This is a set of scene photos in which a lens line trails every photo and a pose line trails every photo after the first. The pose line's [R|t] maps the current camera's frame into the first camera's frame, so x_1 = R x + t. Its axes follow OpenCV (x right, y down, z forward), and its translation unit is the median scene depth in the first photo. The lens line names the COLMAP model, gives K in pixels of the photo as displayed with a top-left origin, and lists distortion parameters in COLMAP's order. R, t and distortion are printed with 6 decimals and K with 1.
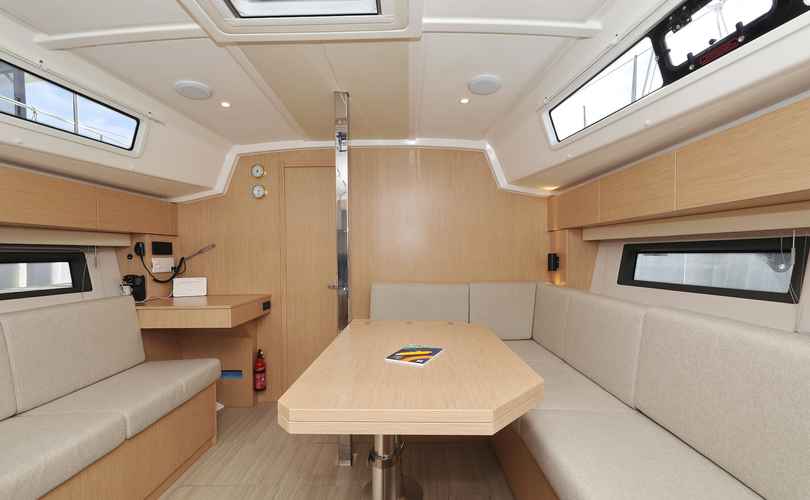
lens RADIAL K [[347.0, 0, 389.3], [0, 347.0, 272.7], [0, 0, 1]] dist [-0.001634, -0.000201]
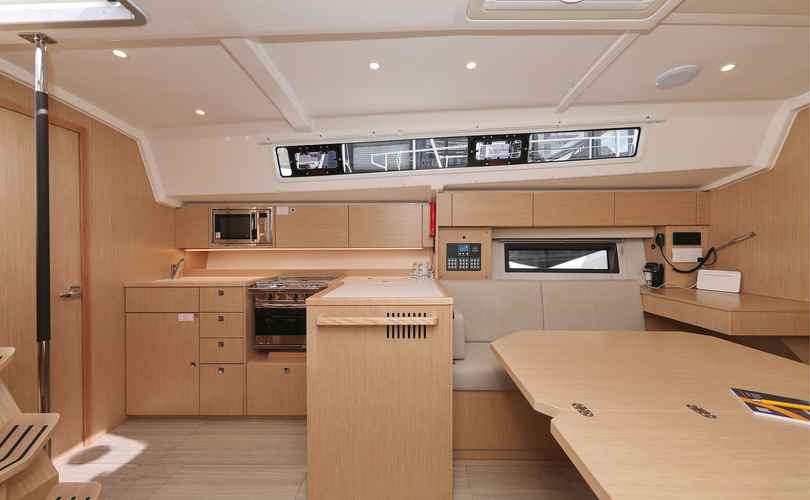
lens RADIAL K [[303.2, 0, 426.4], [0, 303.2, 248.1], [0, 0, 1]] dist [0.000258, 0.000030]
pose [[0.039863, 0.017080, -0.999059, 0.207039], [-0.050375, 0.998617, 0.015062, -0.018974], [0.997935, 0.049727, 0.040668, 0.222728]]
